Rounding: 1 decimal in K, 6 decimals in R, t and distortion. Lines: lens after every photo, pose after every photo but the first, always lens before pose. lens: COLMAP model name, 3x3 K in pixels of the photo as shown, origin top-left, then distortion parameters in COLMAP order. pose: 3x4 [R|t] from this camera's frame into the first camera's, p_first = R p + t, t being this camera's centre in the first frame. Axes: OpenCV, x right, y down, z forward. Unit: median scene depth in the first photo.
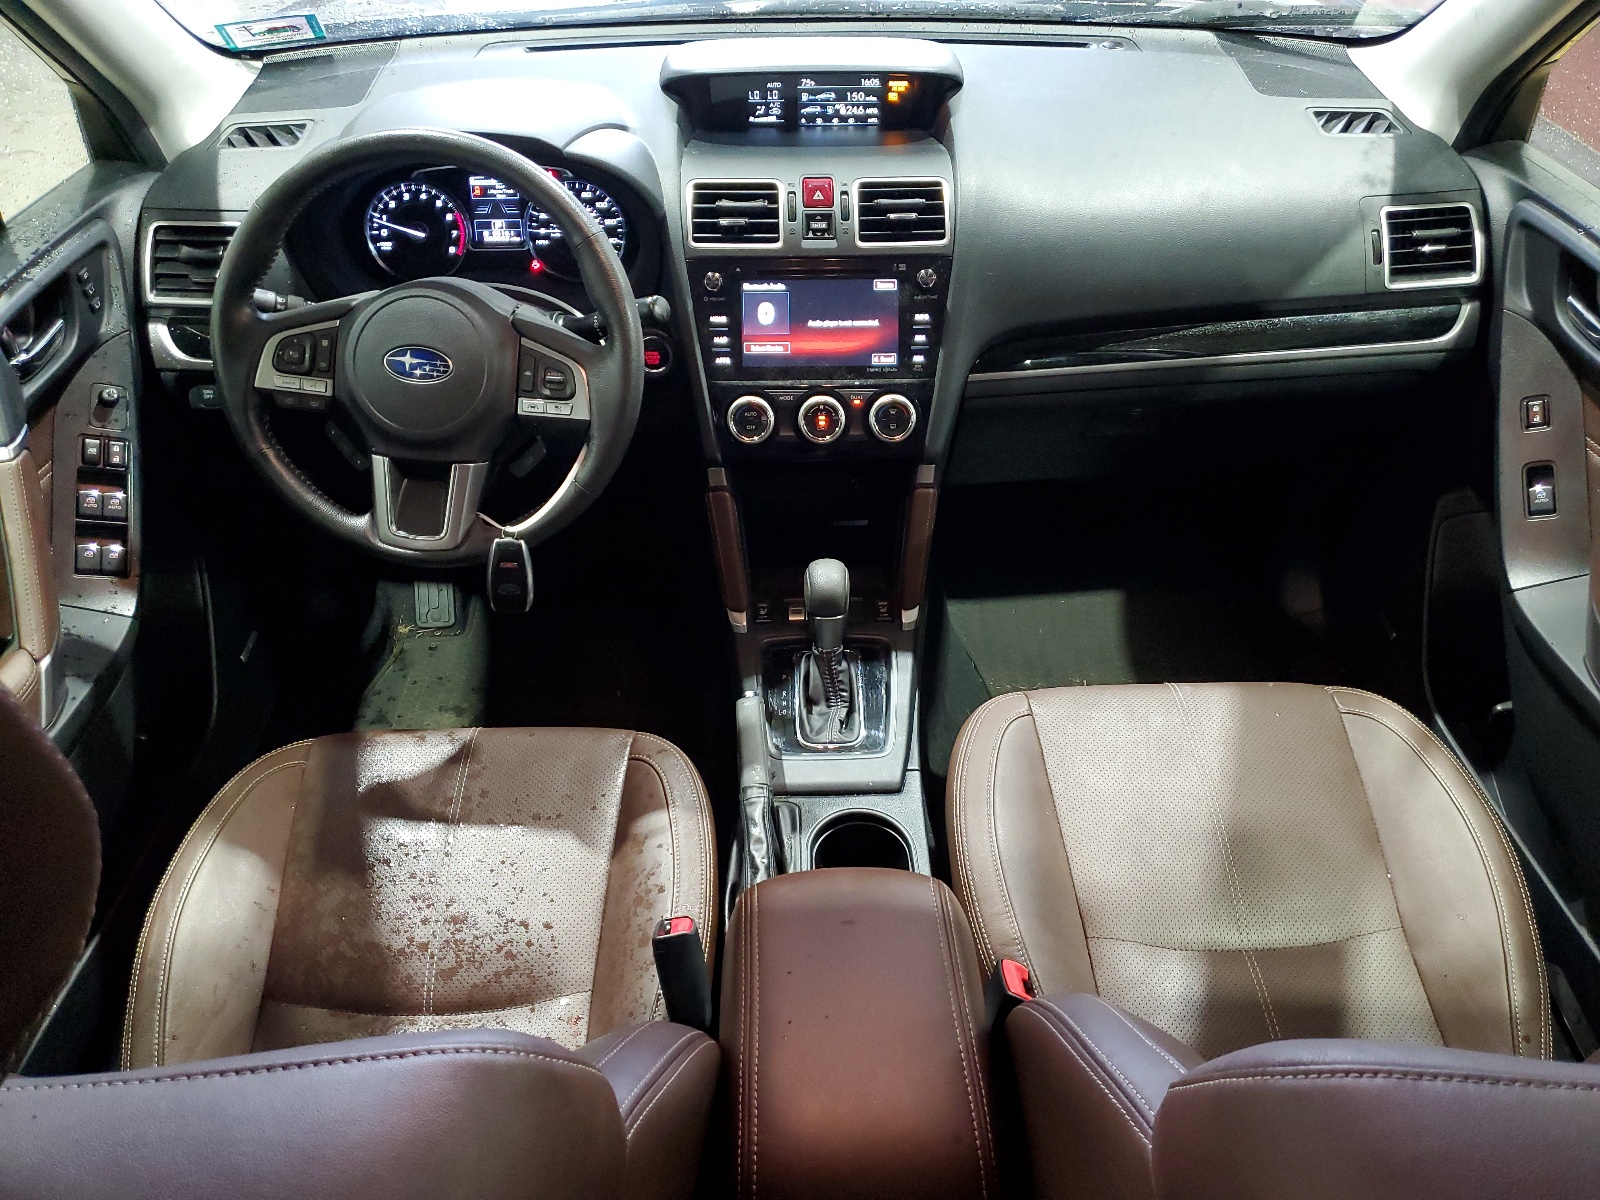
lens RADIAL K [[1203.0, 0, 791.1], [0, 1203.0, 603.7], [0, 0, 1]] dist [-0.015044, -0.009277]
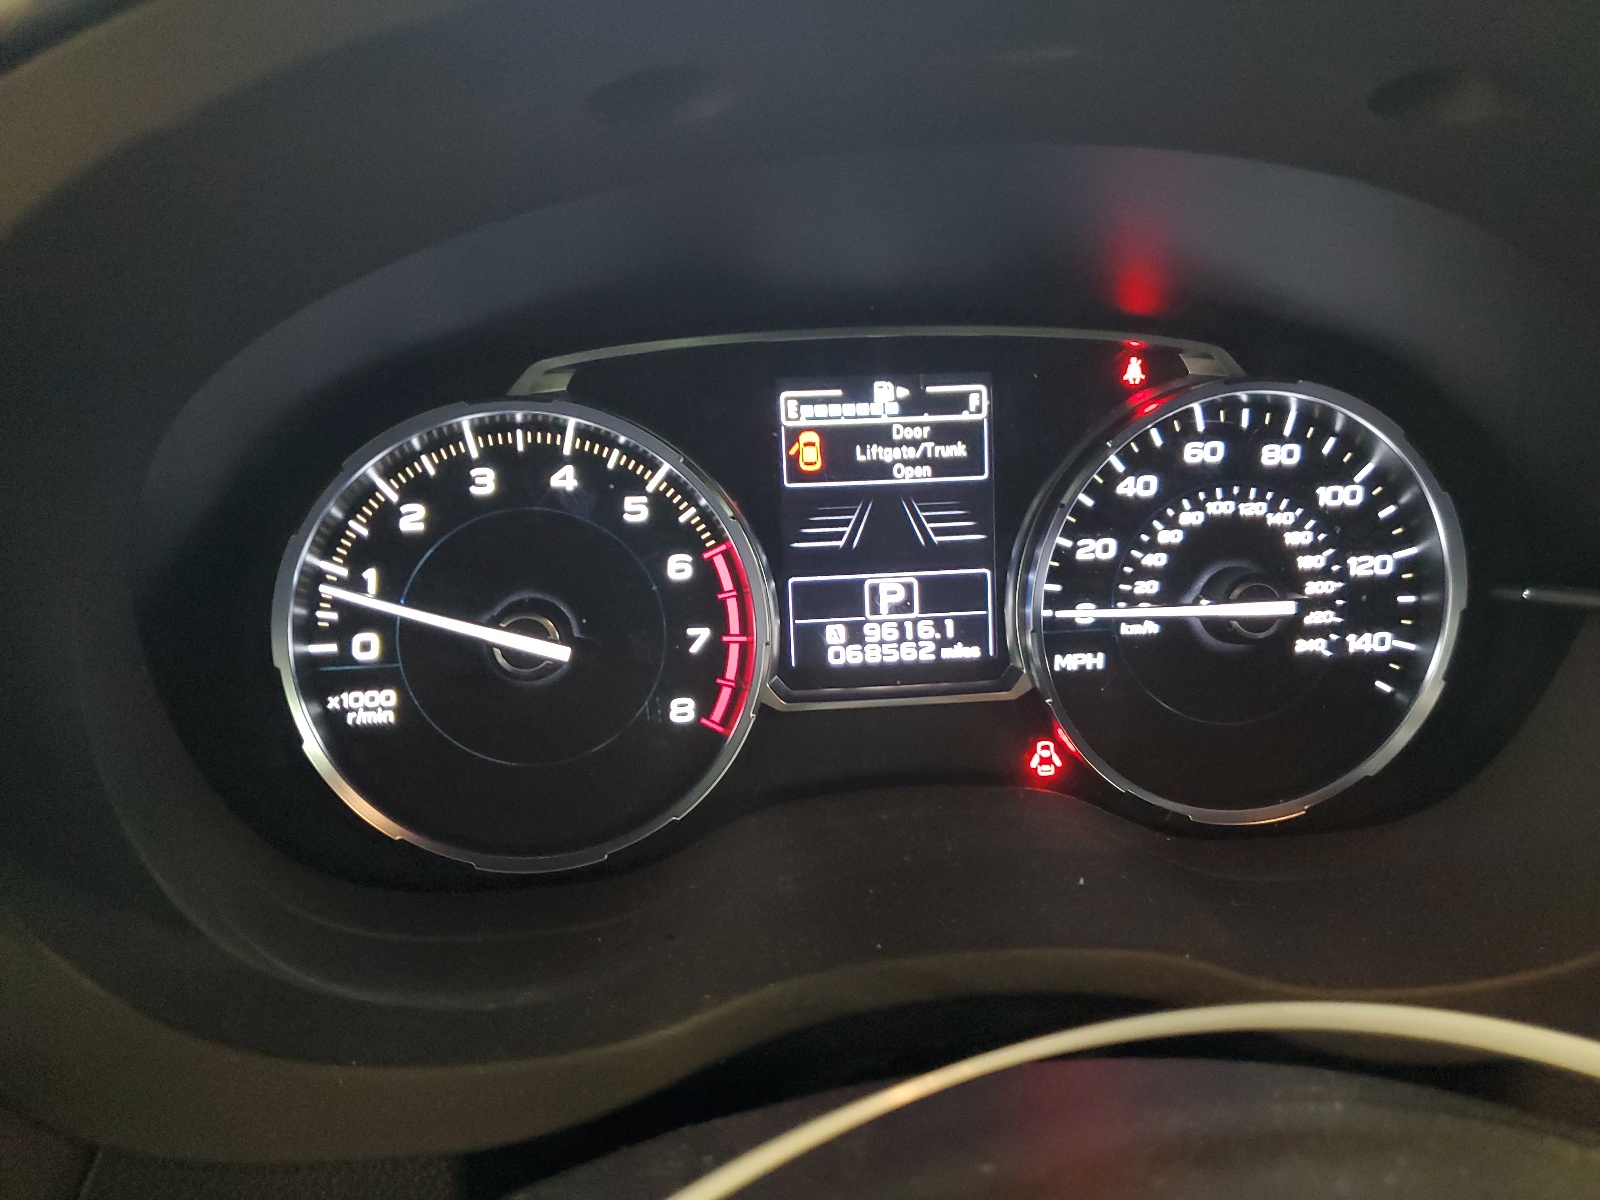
lens RADIAL K [[1203.0, 0, 807.9], [0, 1203.0, 602.9], [0, 0, 1]] dist [-0.015044, -0.009277]
pose [[0.994680, -0.037392, 0.095991, -0.283112], [0.062995, 0.958059, -0.279560, -0.253895], [-0.081512, 0.284120, 0.955318, 0.792047]]
